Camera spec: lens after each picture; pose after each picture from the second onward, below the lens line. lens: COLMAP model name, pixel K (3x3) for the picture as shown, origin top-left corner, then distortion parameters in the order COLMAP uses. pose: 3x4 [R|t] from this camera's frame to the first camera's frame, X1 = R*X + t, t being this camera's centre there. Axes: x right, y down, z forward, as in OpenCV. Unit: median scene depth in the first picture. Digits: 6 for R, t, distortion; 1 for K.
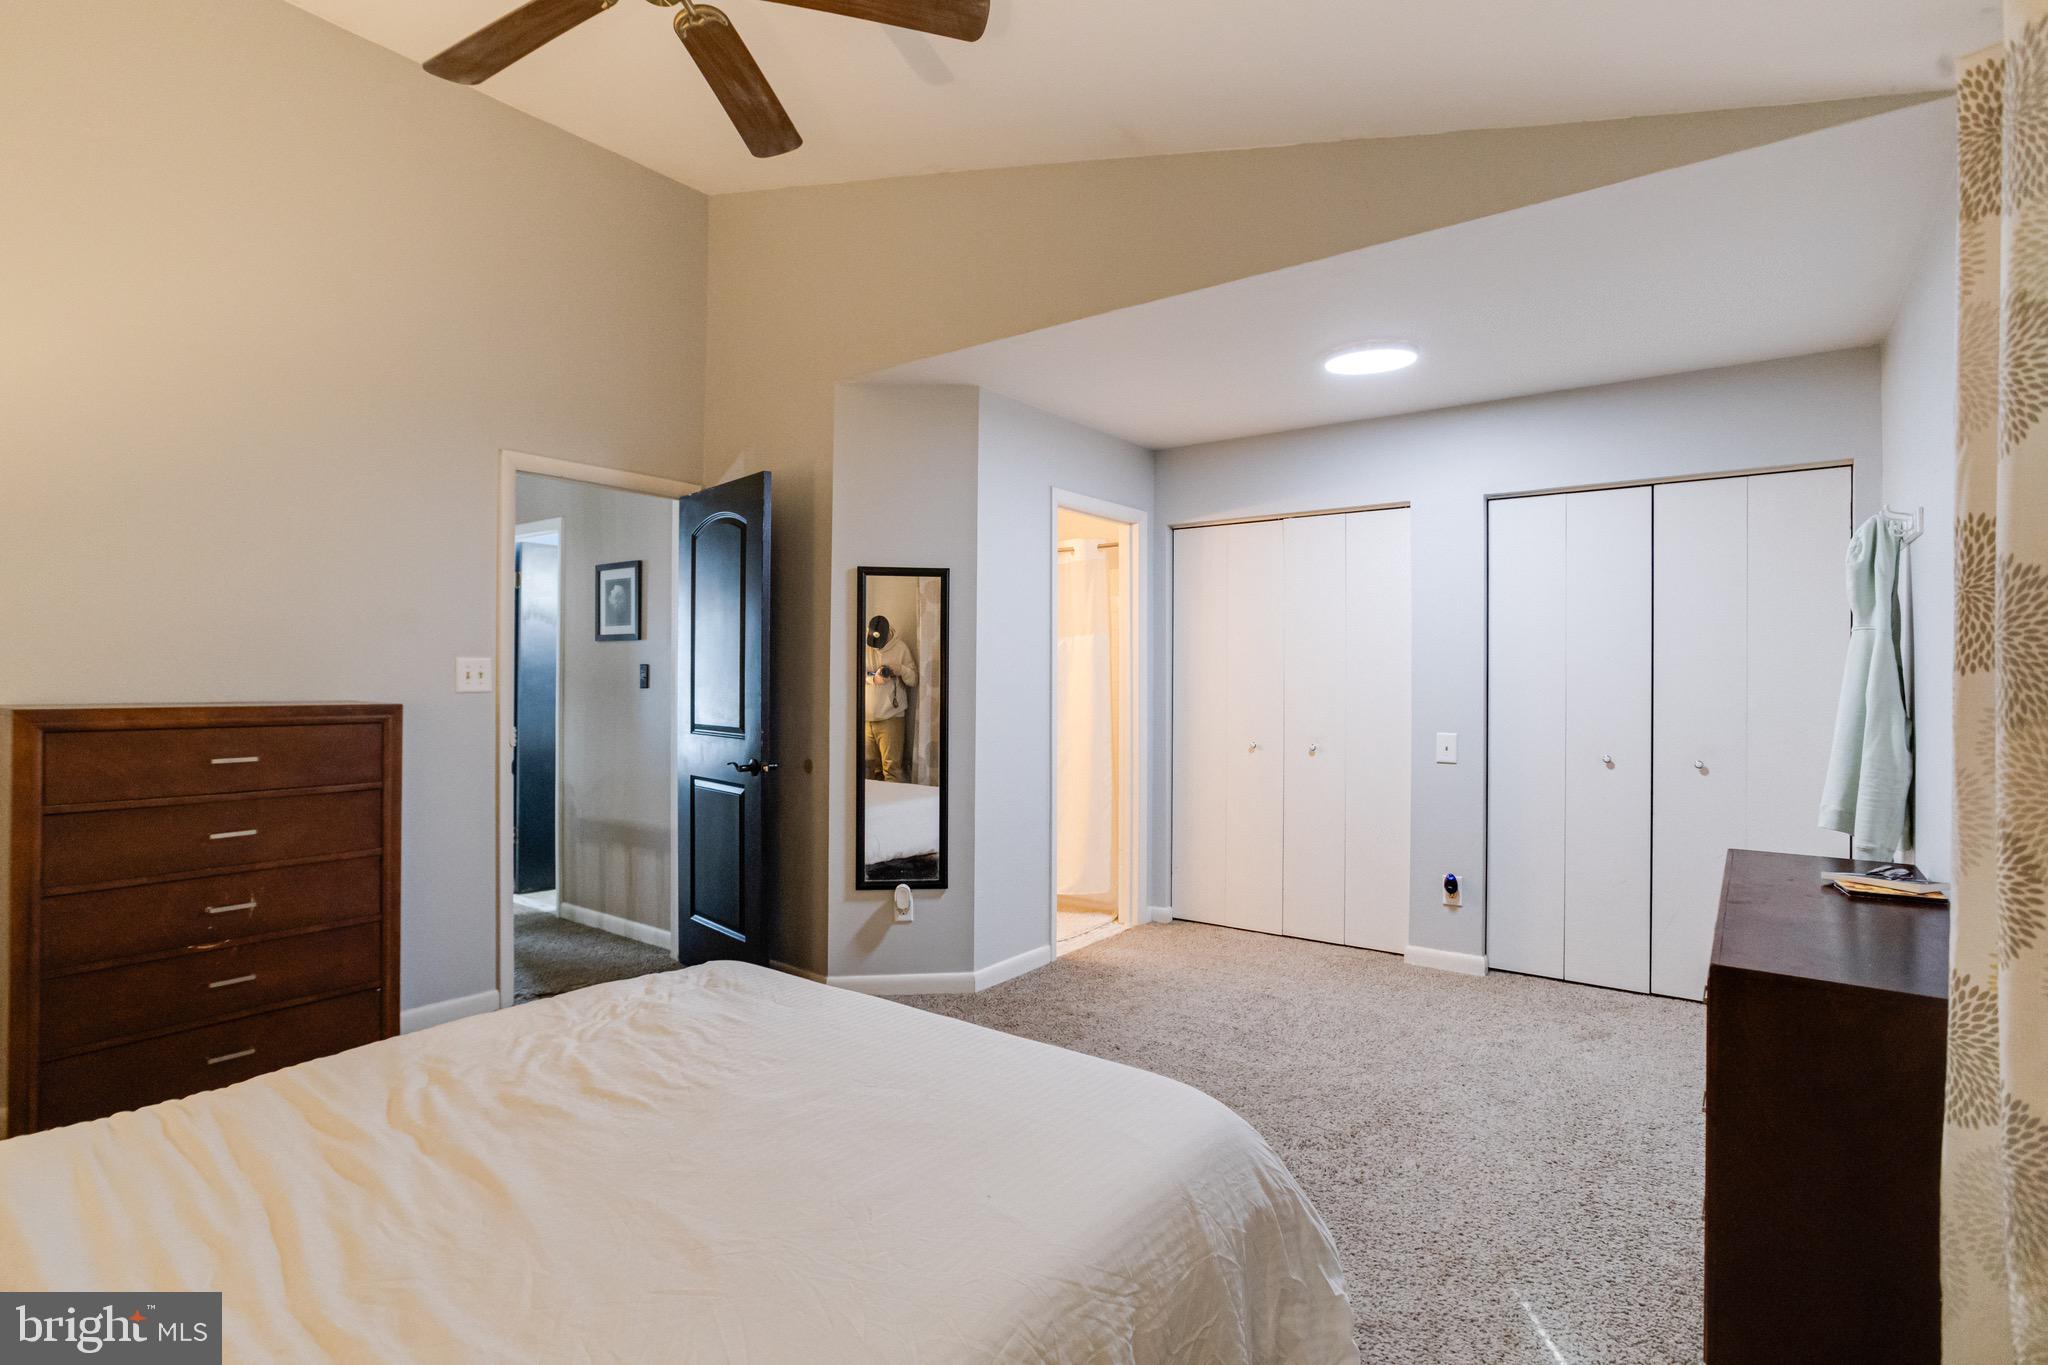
lens RADIAL K [[994.7, 0, 1014.6], [0, 994.7, 650.1], [0, 0, 1]] dist [-0.052798, 0.030263]
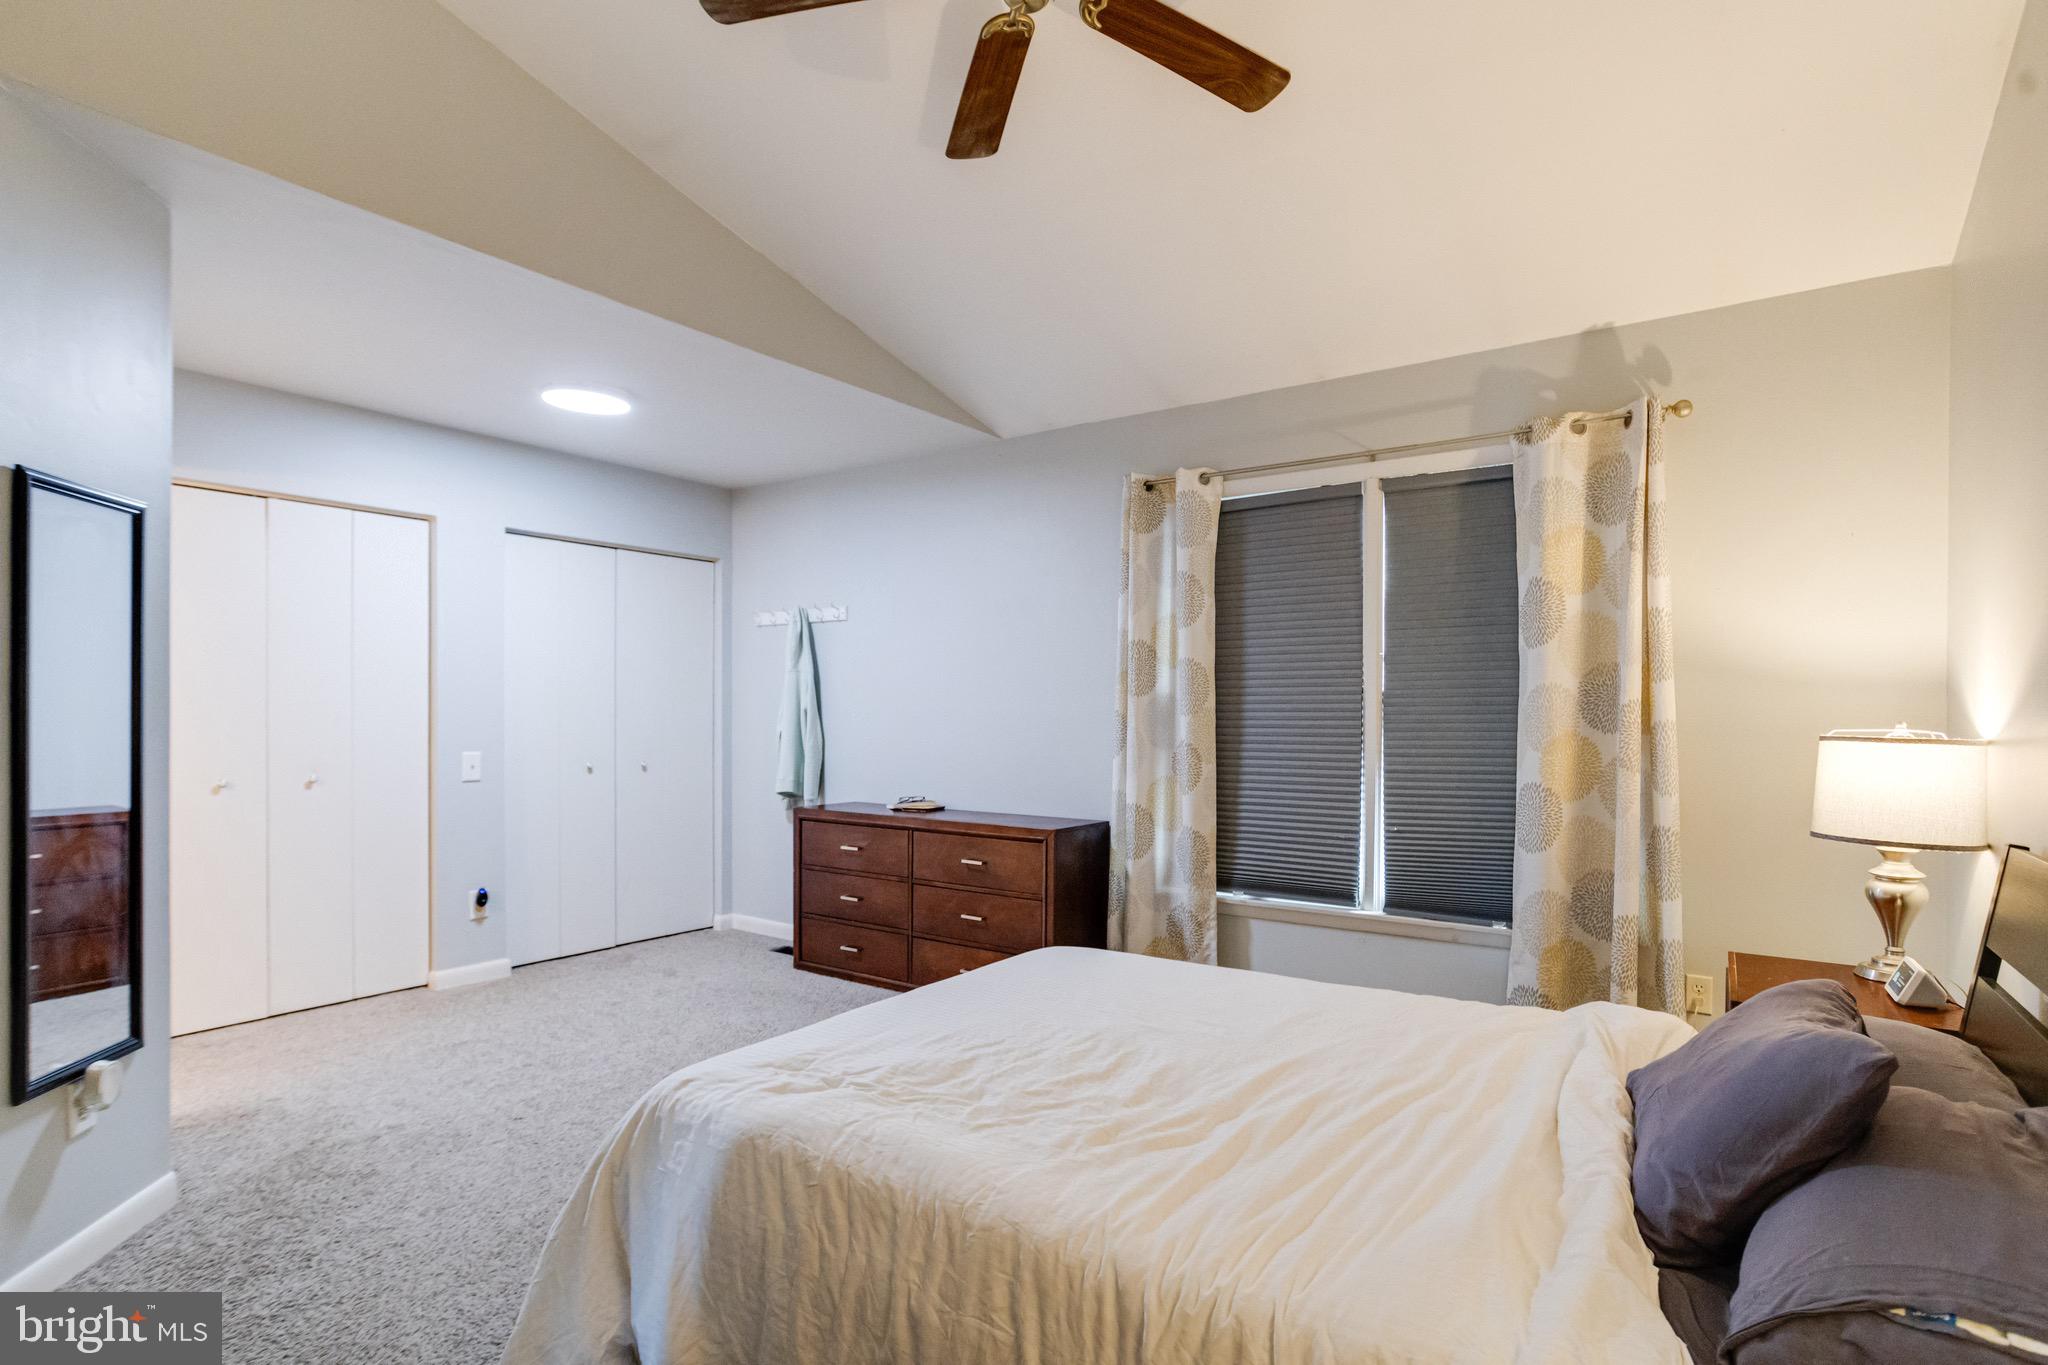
lens RADIAL K [[1008.2, 0, 1036.0], [0, 1008.2, 718.3], [0, 0, 1]] dist [-0.041999, 0.019954]
pose [[-0.034303, -0.009800, 0.999363, -0.681734], [-0.030307, 0.999502, 0.008761, 0.024573], [-0.998952, -0.029987, -0.034583, 0.505145]]
